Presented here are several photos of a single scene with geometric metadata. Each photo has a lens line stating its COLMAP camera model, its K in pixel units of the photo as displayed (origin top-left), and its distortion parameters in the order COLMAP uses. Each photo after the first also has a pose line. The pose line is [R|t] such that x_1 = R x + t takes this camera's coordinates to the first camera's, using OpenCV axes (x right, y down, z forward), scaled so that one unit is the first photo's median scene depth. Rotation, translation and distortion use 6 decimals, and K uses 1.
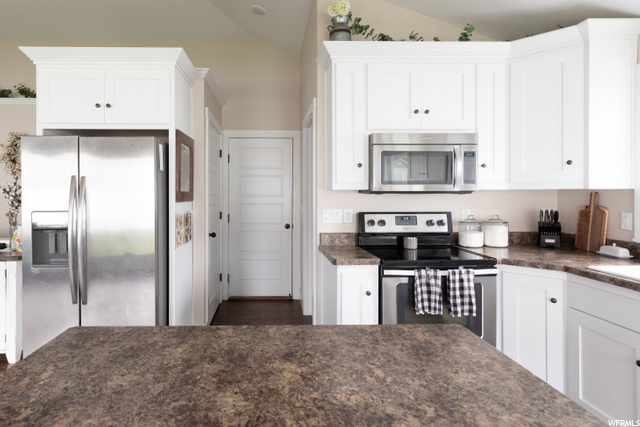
lens RADIAL K [[362.6, 0, 273.2], [0, 362.6, 194.6], [0, 0, 1]] dist [0.002149, 0.001977]
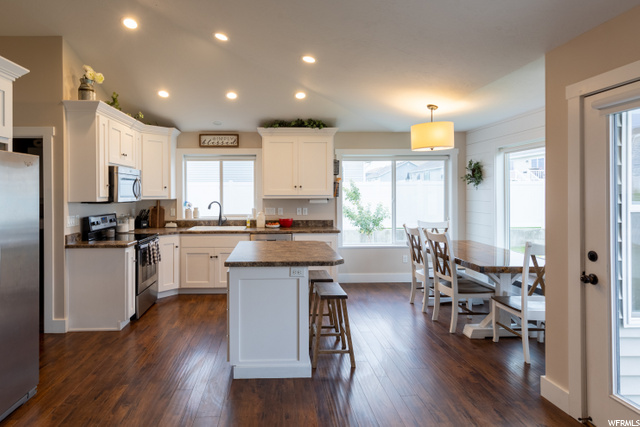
lens RADIAL K [[362.6, 0, 285.2], [0, 362.6, 197.2], [0, 0, 1]] dist [0.002149, 0.001977]
pose [[-0.022898, -0.009565, 0.999692, -1.206494], [0.004599, 0.999943, 0.009673, -0.038515], [-0.999727, 0.004819, -0.022853, 0.265819]]
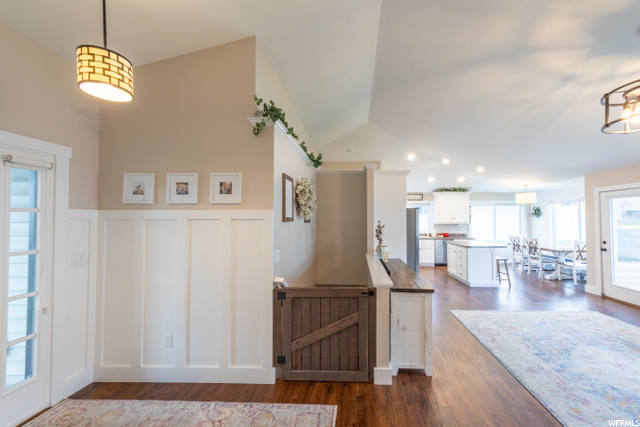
lens RADIAL K [[241.8, 0, 345.2], [0, 241.8, 215.7], [0, 0, 1]] dist [-0.007855, 0.000098]
pose [[0.052112, 0.018087, 0.998477, -2.174246], [0.000943, 0.999835, -0.018161, -0.055443], [-0.998641, 0.001888, 0.052086, 1.274330]]
